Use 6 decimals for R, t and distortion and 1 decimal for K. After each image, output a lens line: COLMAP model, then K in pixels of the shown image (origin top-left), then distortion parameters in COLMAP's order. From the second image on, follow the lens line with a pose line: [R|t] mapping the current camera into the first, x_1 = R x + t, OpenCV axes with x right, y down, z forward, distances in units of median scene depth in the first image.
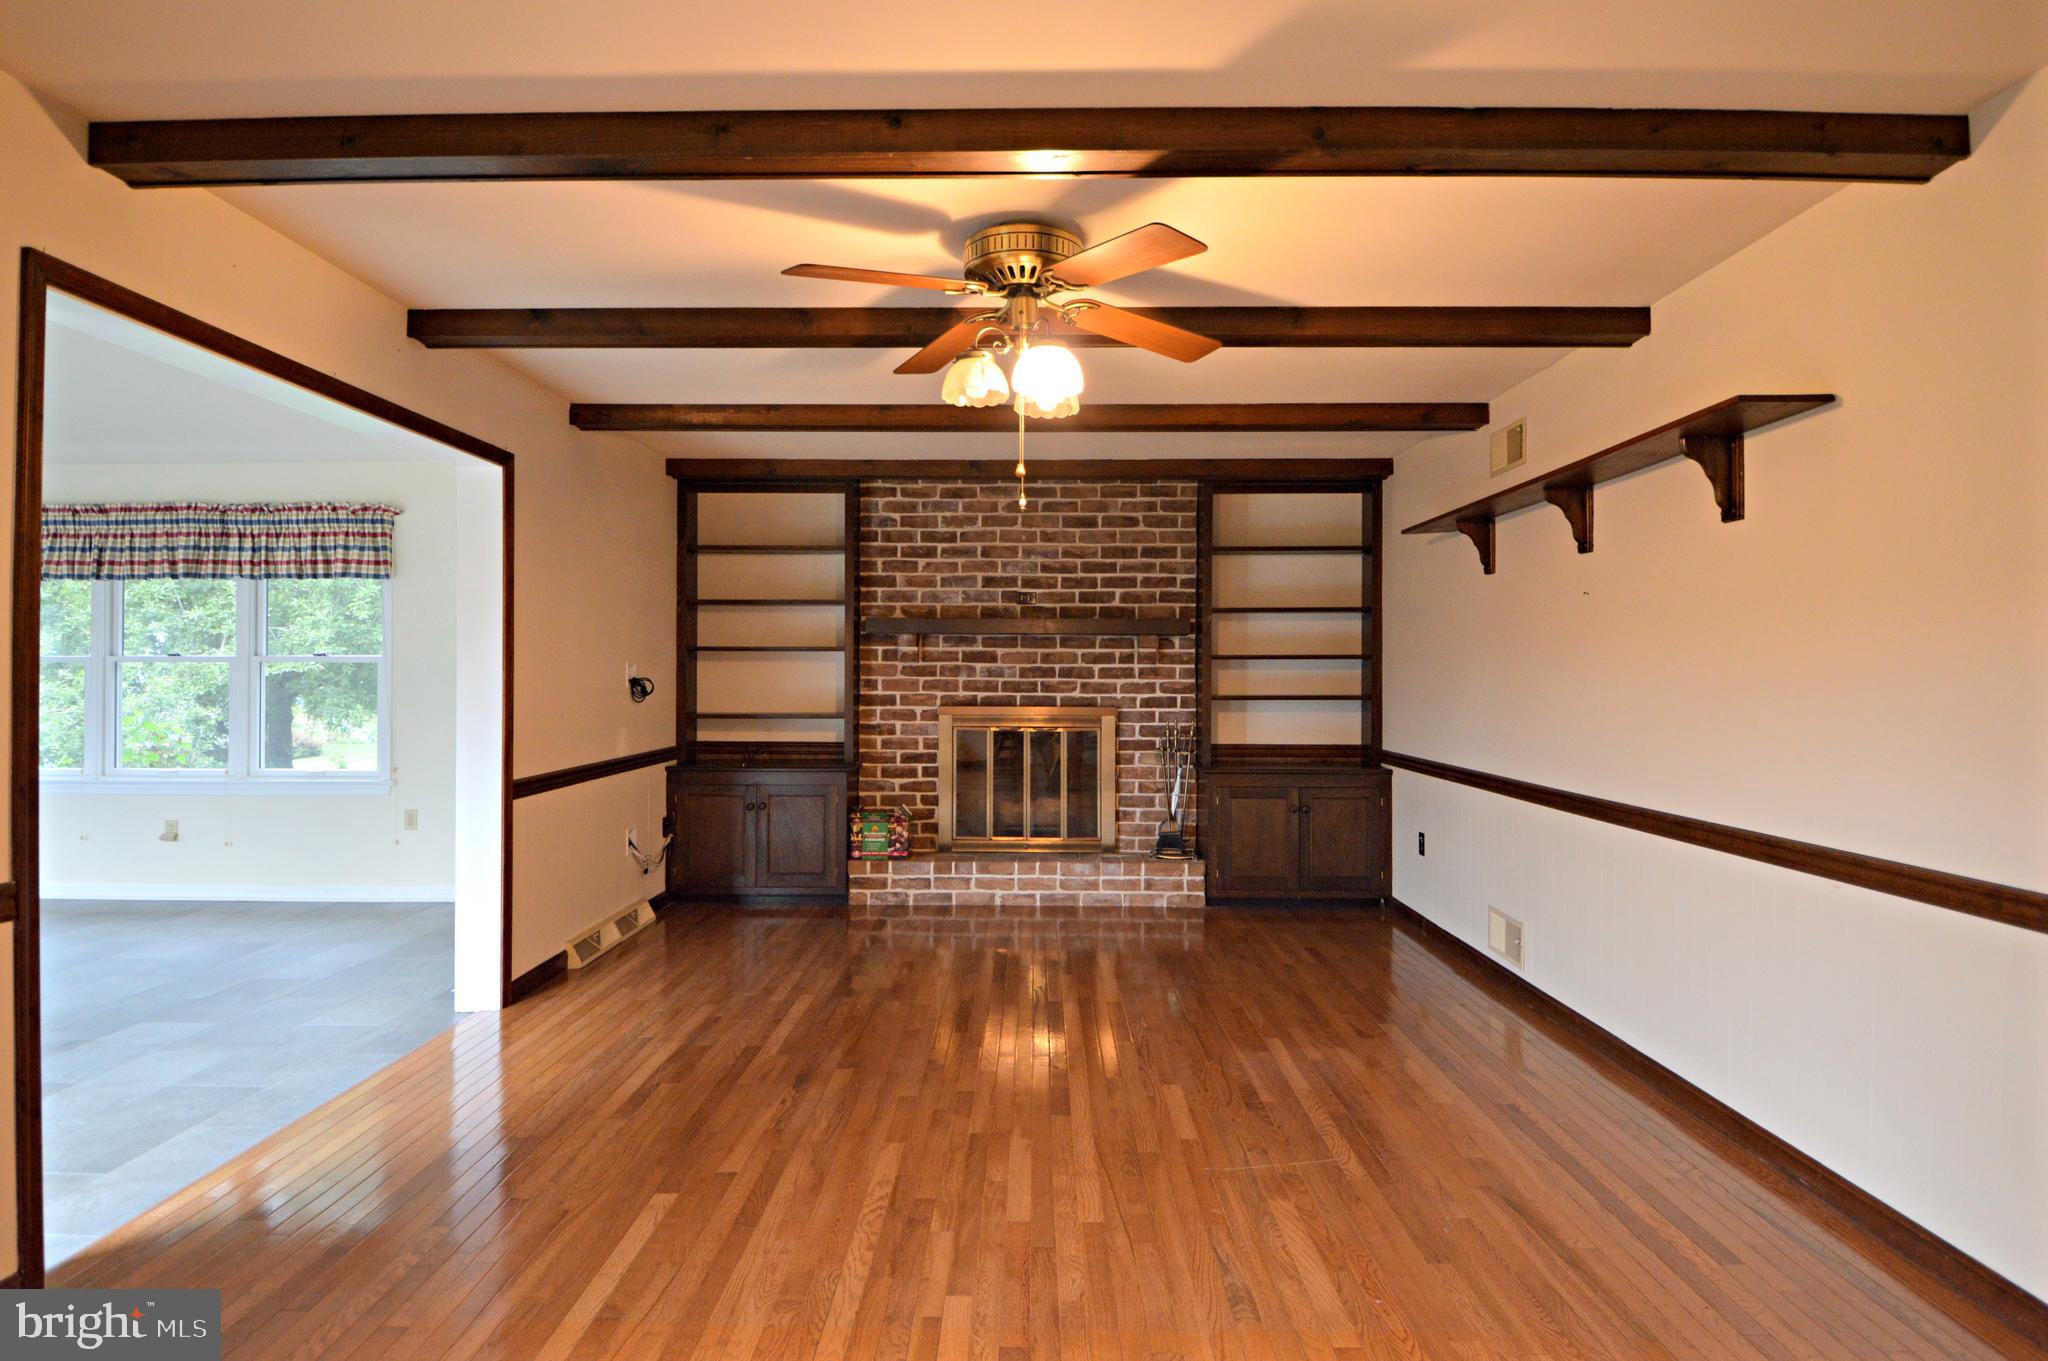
lens RADIAL K [[1104.2, 0, 1025.5], [0, 1104.2, 667.6], [0, 0, 1]] dist [0.005595, -0.016874]
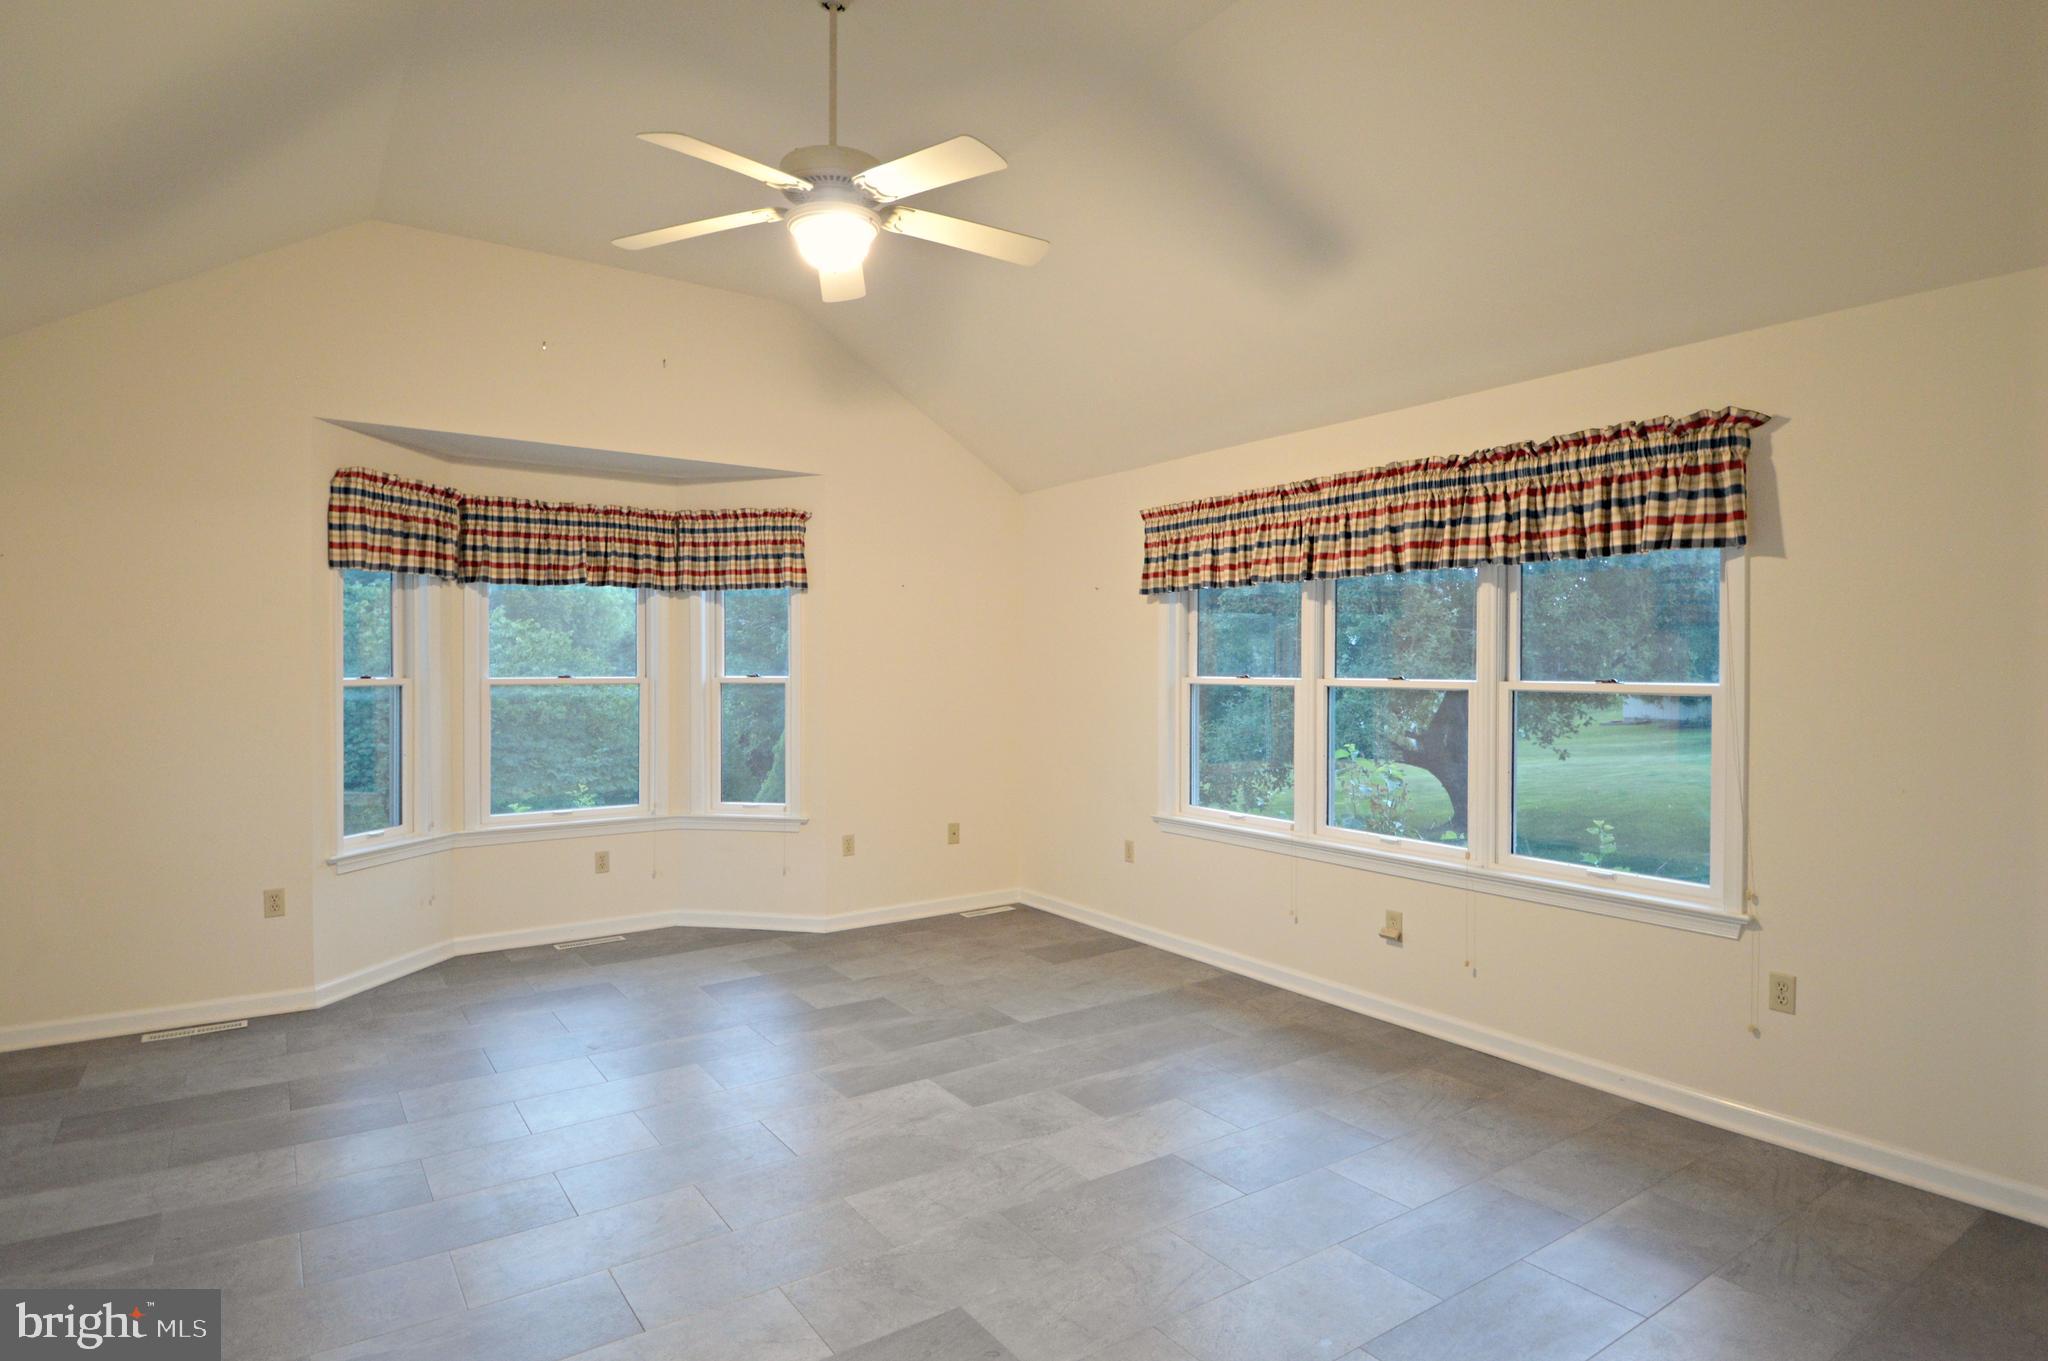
lens RADIAL K [[1104.2, 0, 1005.7], [0, 1104.2, 673.0], [0, 0, 1]] dist [0.005595, -0.016874]
pose [[0.577474, 0.004952, -0.816394, -0.344848], [0.002658, 0.999965, 0.007946, -0.023081], [0.816405, -0.006758, 0.577440, 0.391884]]
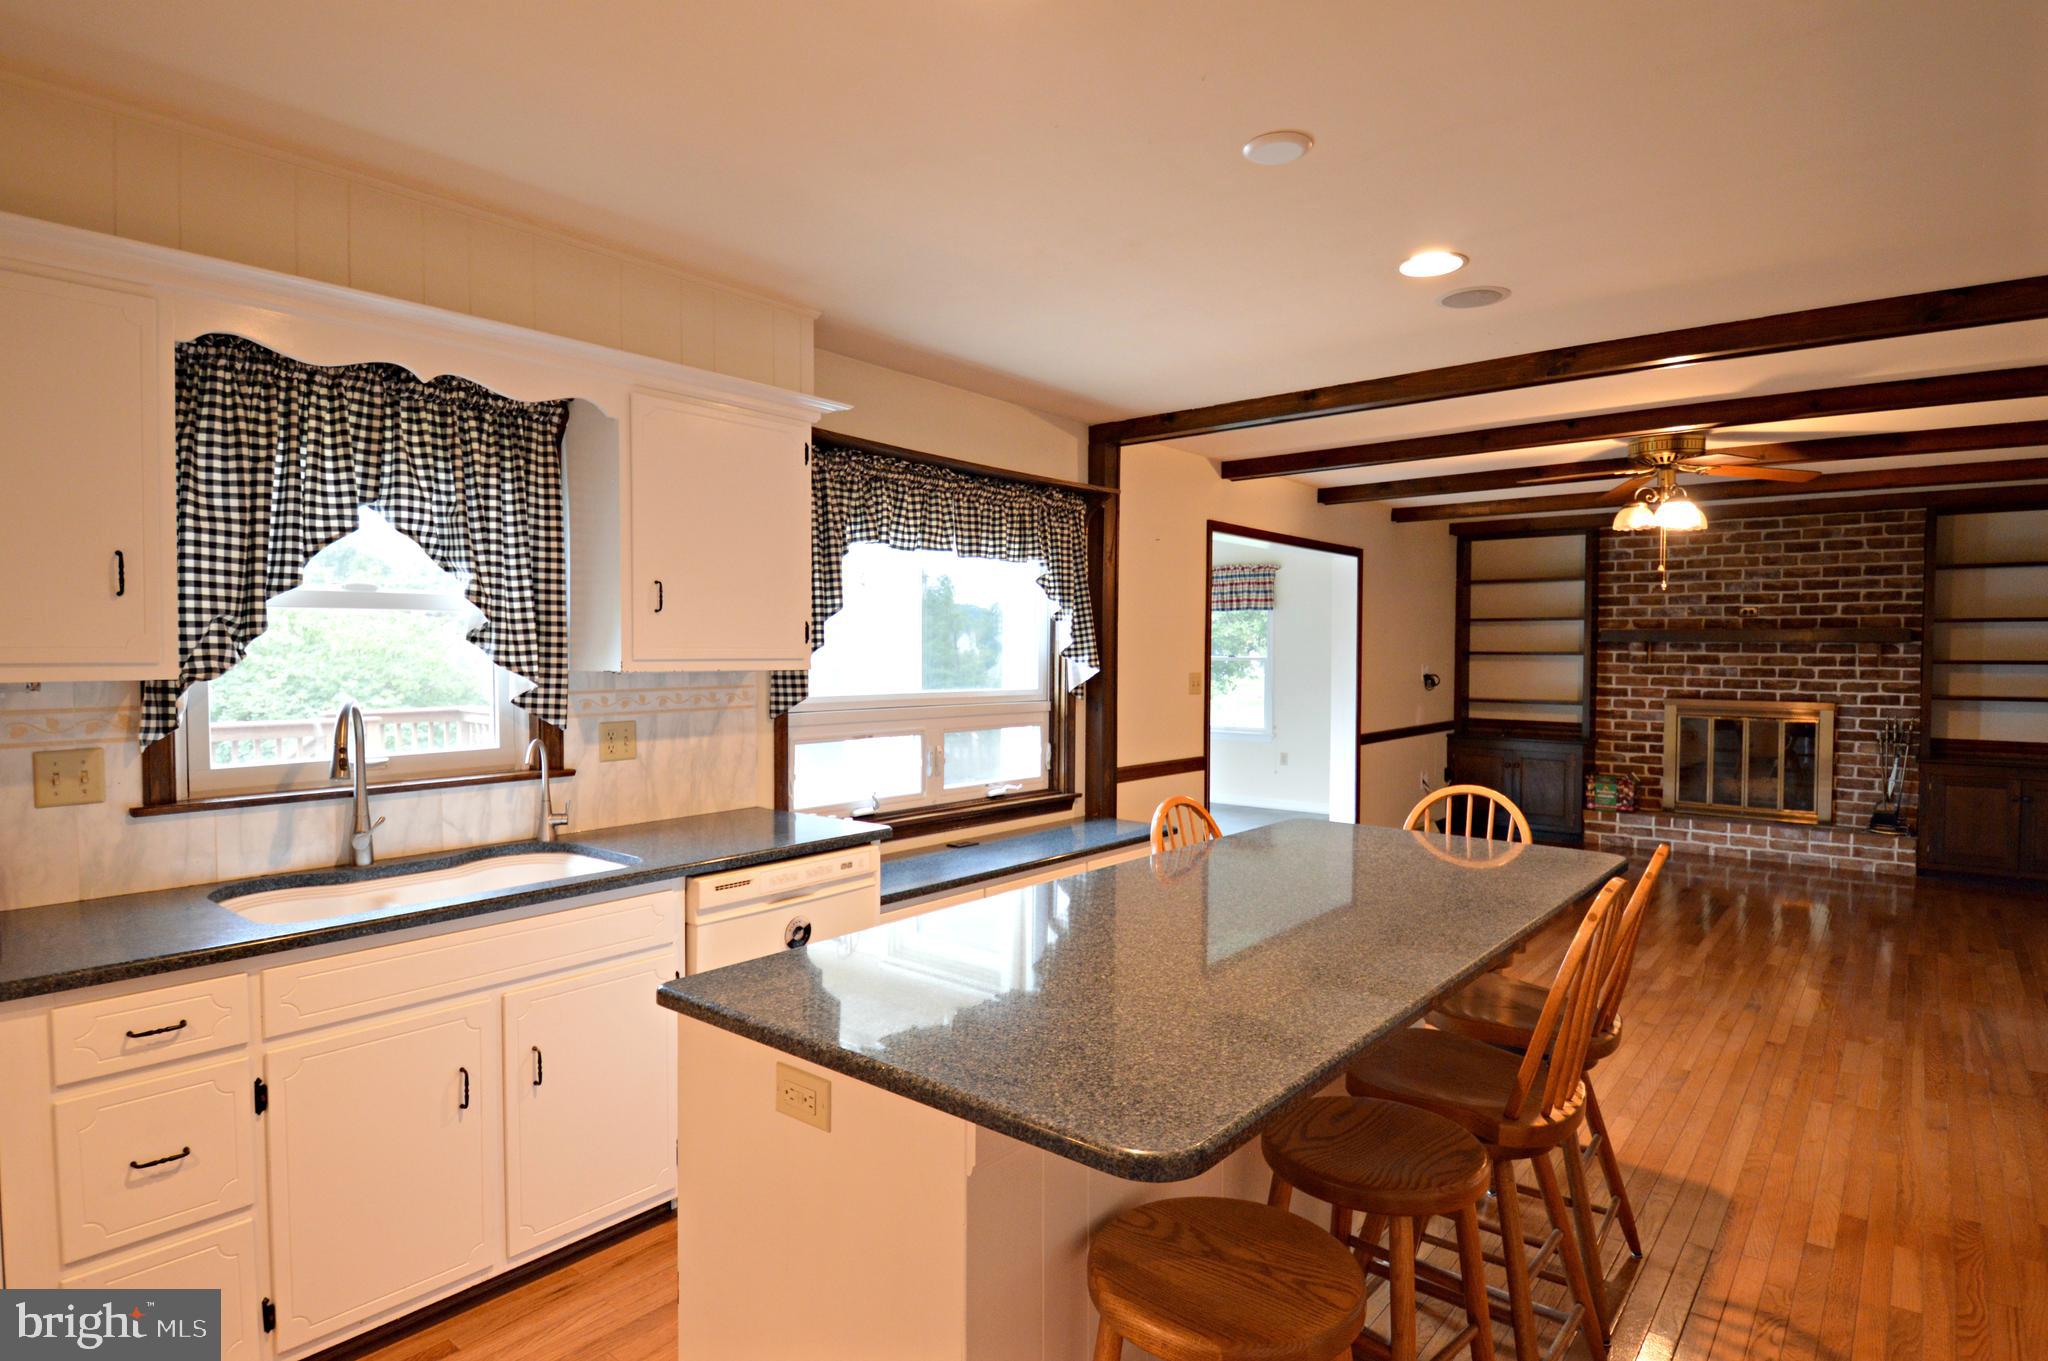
lens RADIAL K [[1104.2, 0, 1016.4], [0, 1104.2, 672.4], [0, 0, 1]] dist [0.005595, -0.016874]
pose [[0.780169, 0.014217, -0.625407, 0.144967], [0.001102, 0.999709, 0.024100, -0.028434], [0.625568, -0.019492, 0.779926, -0.502181]]
